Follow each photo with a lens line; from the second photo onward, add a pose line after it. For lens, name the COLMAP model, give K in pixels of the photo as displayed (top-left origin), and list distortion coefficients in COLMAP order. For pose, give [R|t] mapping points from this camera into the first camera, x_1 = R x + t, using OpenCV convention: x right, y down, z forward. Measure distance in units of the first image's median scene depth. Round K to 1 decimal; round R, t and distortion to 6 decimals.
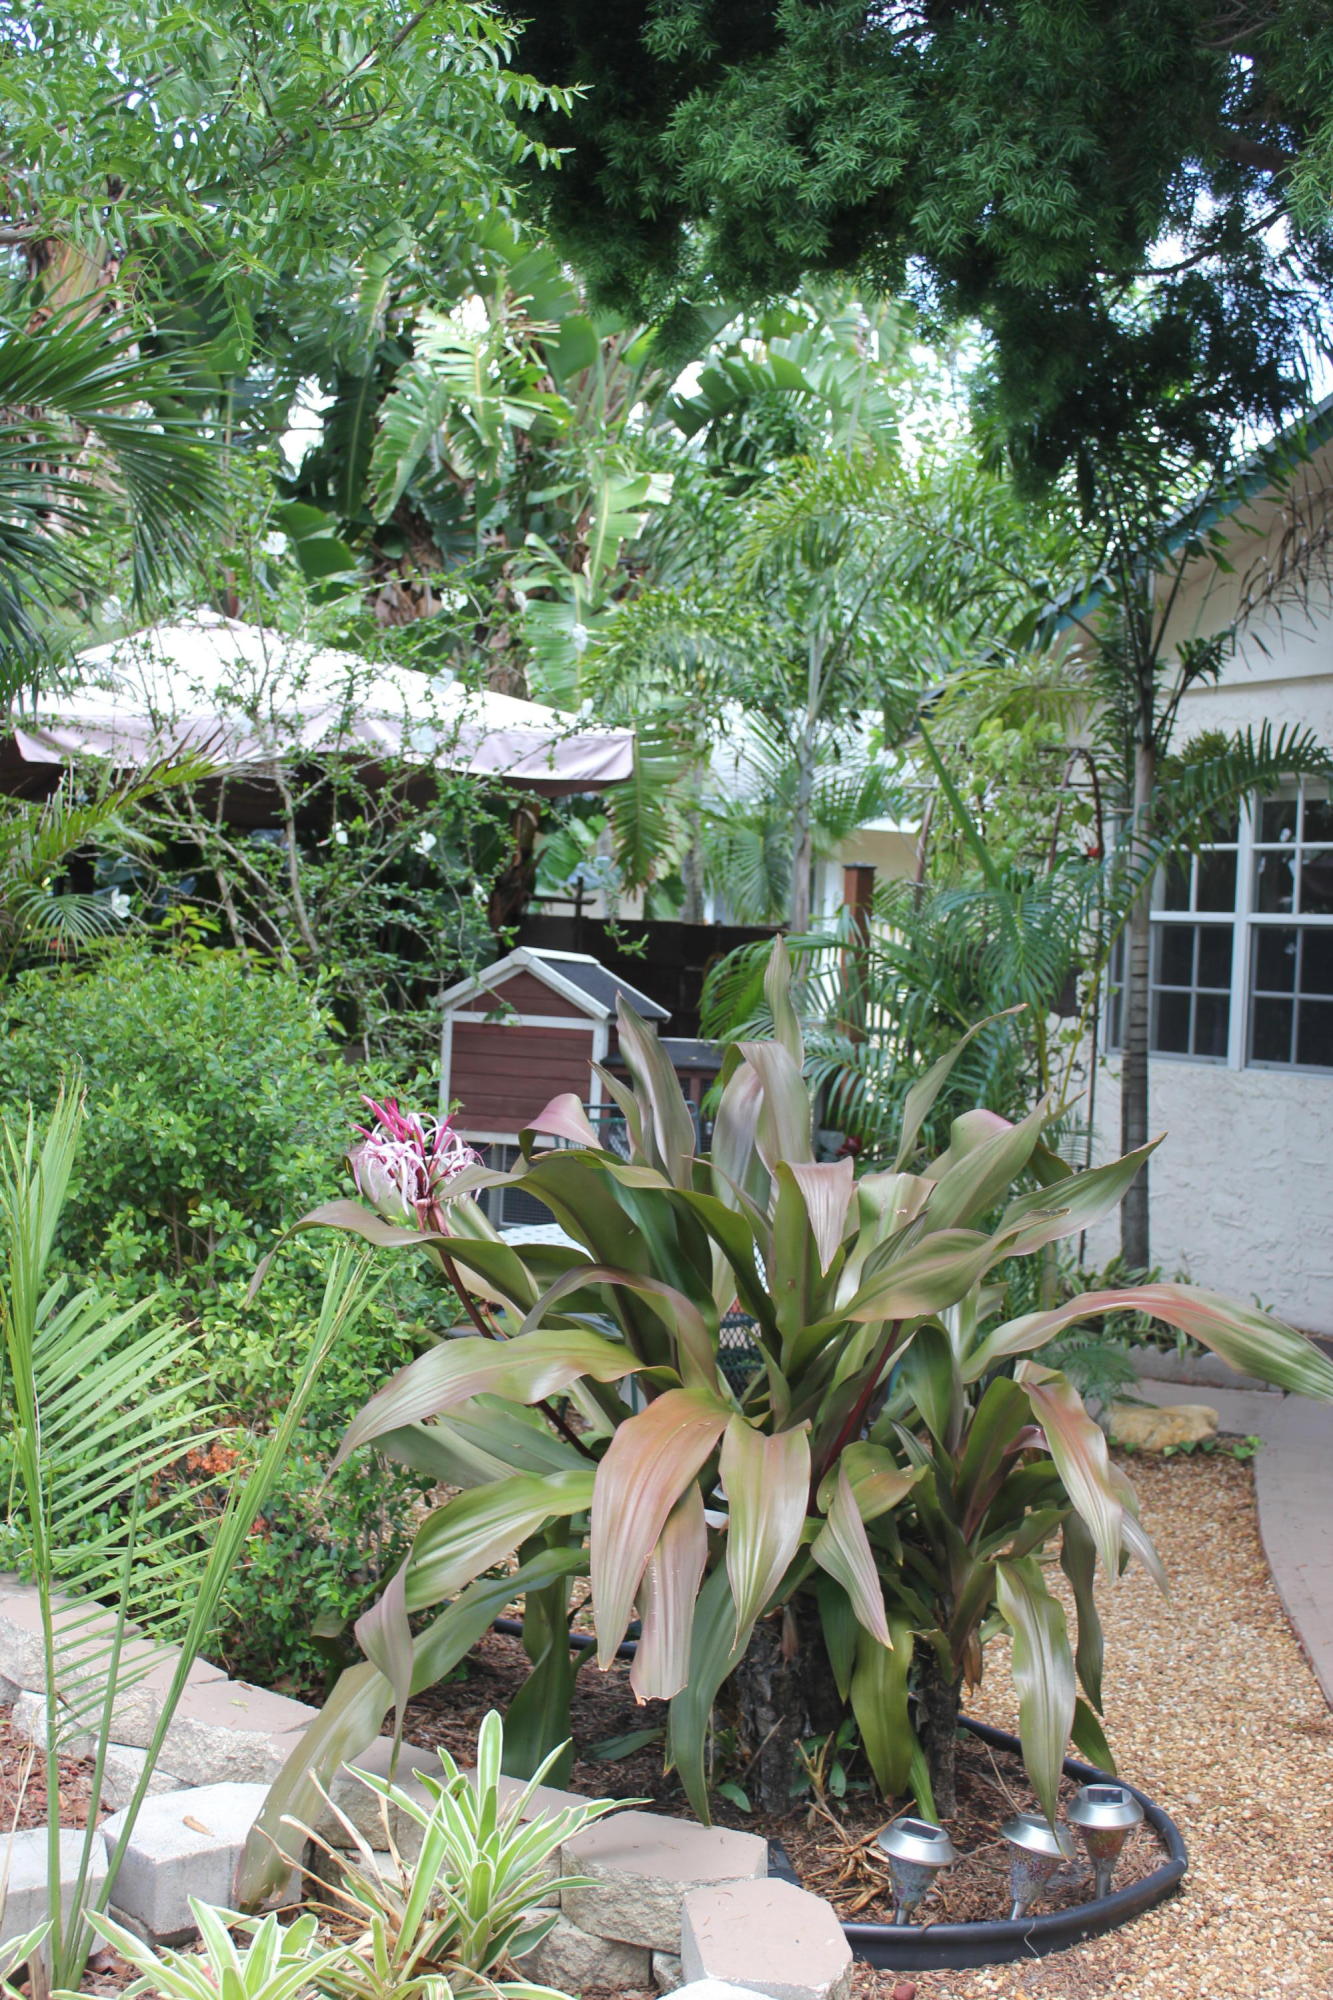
lens RADIAL K [[2646.3, 0, 666.2], [0, 2646.3, 998.1], [0, 0, 1]] dist [-0.060472, 0.000000]
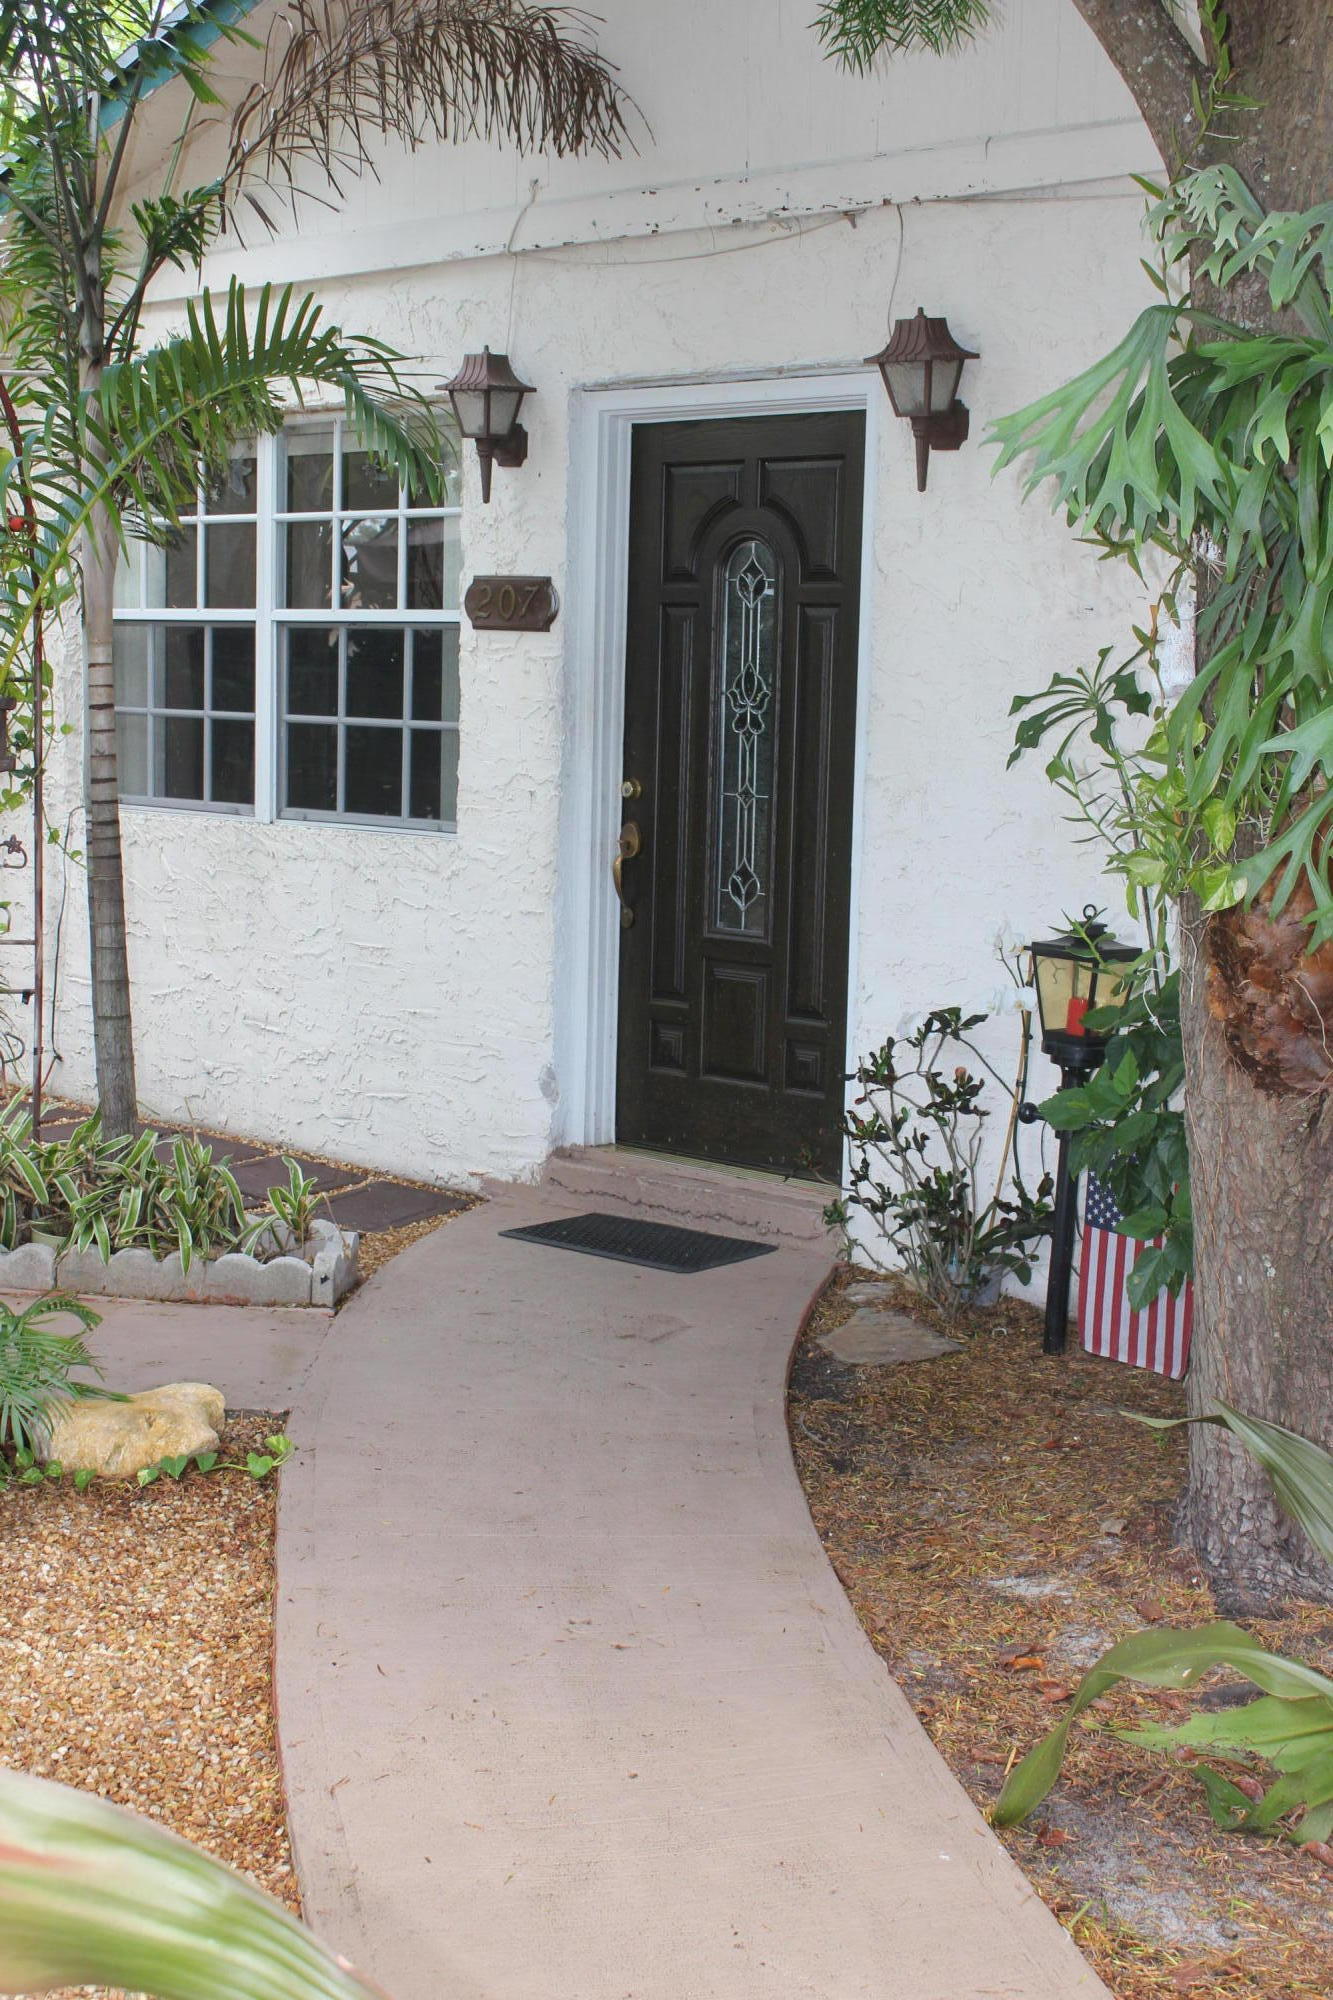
lens RADIAL K [[2646.3, 0, 665.7], [0, 2646.3, 1001.3], [0, 0, 1]] dist [-0.060472, 0.000000]
pose [[0.942330, -0.064761, 0.328359, 0.088166], [0.026111, 0.992336, 0.120782, -0.011305], [-0.333664, -0.105242, 0.936799, 0.308225]]
